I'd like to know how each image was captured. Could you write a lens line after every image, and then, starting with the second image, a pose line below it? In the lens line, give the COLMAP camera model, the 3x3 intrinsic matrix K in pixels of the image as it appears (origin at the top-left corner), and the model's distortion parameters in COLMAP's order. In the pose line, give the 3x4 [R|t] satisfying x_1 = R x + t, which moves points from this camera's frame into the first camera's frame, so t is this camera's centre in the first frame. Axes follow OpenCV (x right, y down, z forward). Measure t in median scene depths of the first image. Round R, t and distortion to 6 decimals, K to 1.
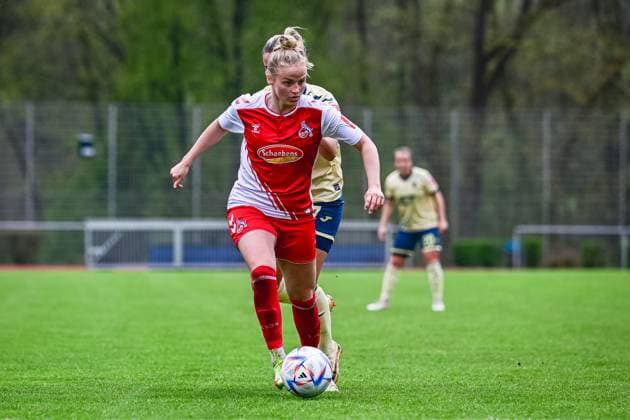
lens RADIAL K [[3361.0, 0, 315.0], [0, 3361.0, 210.0], [0, 0, 1]] dist [0.192761, -2.765111]
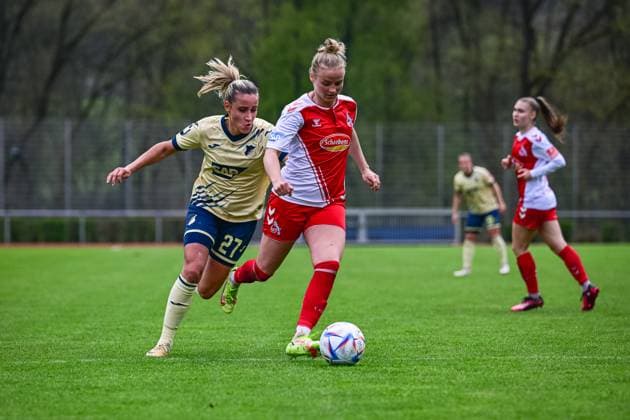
lens RADIAL K [[3361.0, 0, 315.0], [0, 3361.0, 210.0], [0, 0, 1]] dist [0.192761, -2.765111]
pose [[0.999980, -0.005416, 0.003378, -0.039017], [0.005391, 0.999957, 0.007539, -0.006441], [-0.003419, -0.007521, 0.999966, -0.331490]]
